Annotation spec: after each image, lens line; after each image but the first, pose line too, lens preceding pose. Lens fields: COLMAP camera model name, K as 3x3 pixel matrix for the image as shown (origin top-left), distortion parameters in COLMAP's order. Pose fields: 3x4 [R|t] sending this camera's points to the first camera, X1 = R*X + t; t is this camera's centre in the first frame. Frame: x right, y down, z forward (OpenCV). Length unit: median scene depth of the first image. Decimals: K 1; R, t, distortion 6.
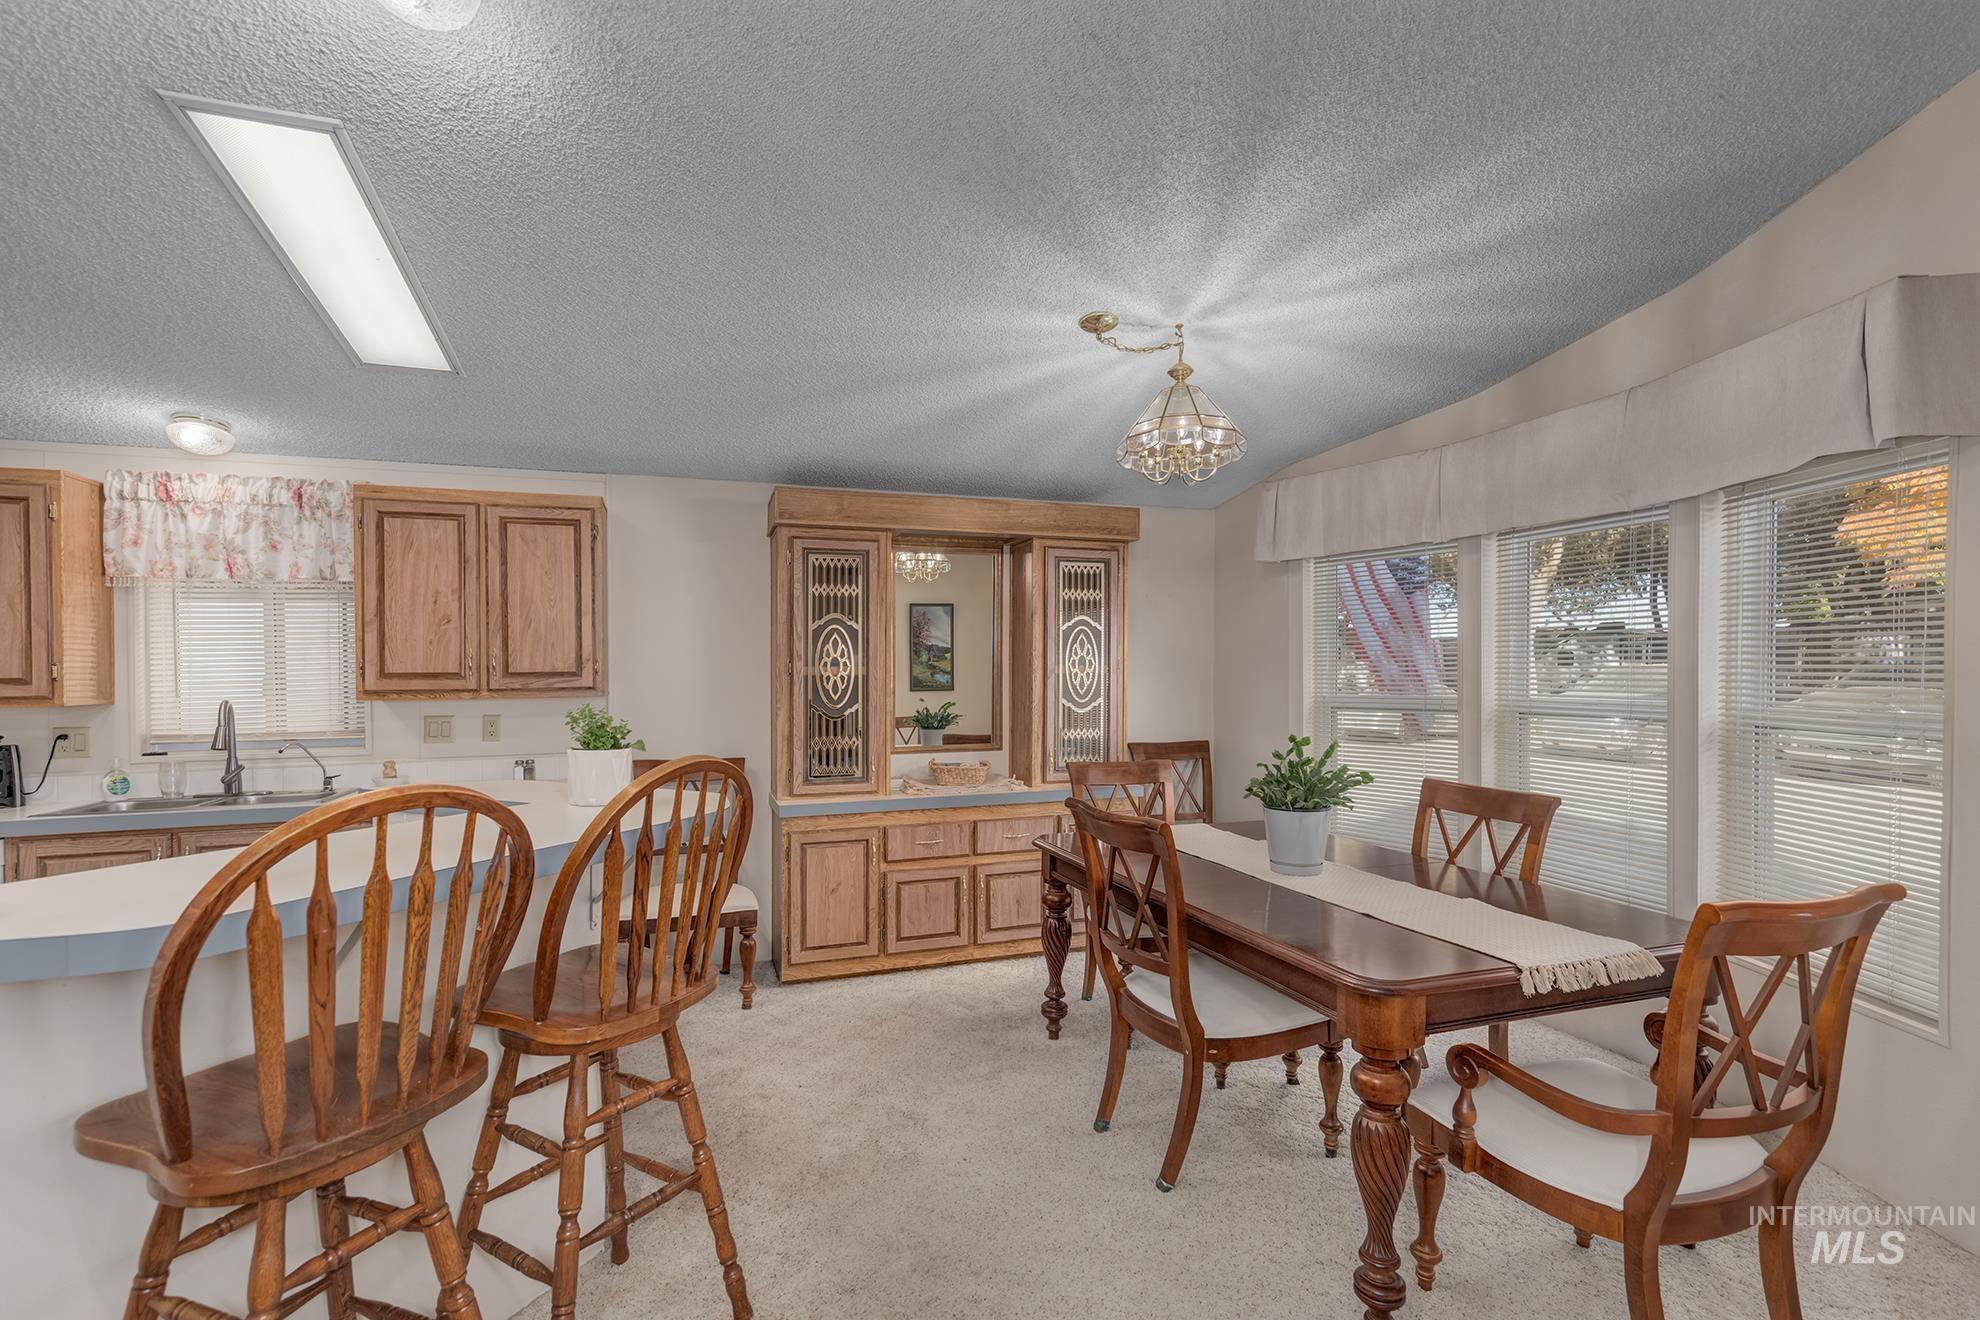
lens RADIAL K [[918.4, 0, 1002.5], [0, 918.4, 693.1], [0, 0, 1]] dist [0.011373, -0.000102]
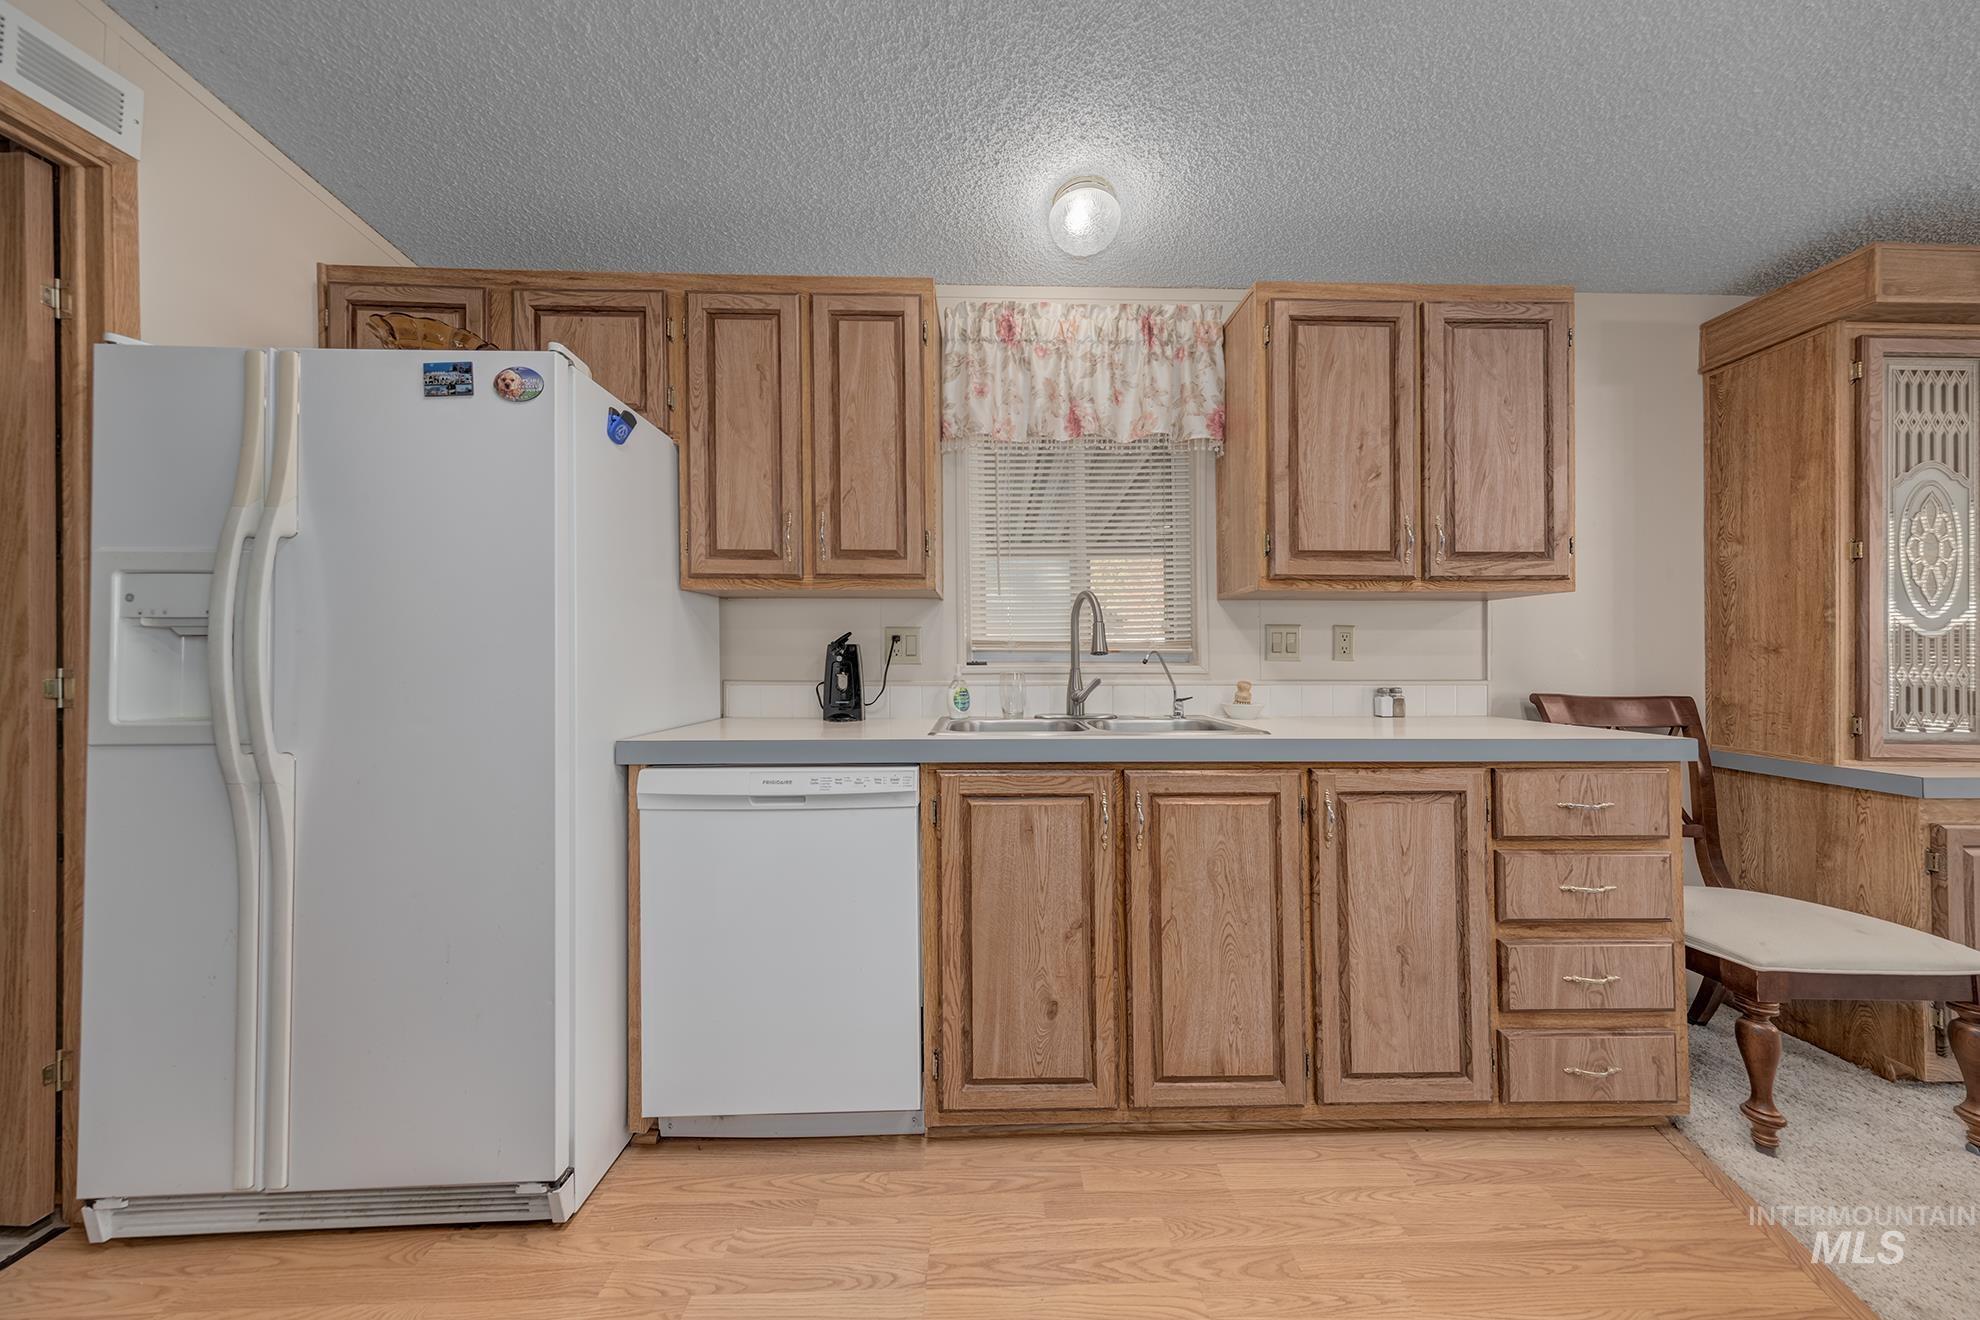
lens RADIAL K [[591.9, 0, 987.4], [0, 591.9, 673.9], [0, 0, 1]] dist [0.000040, -0.000025]
pose [[0.954564, 0.021840, -0.297205, -0.747574], [-0.017915, 0.999713, 0.015923, 0.066624], [0.297467, -0.009875, 0.954681, 0.501500]]
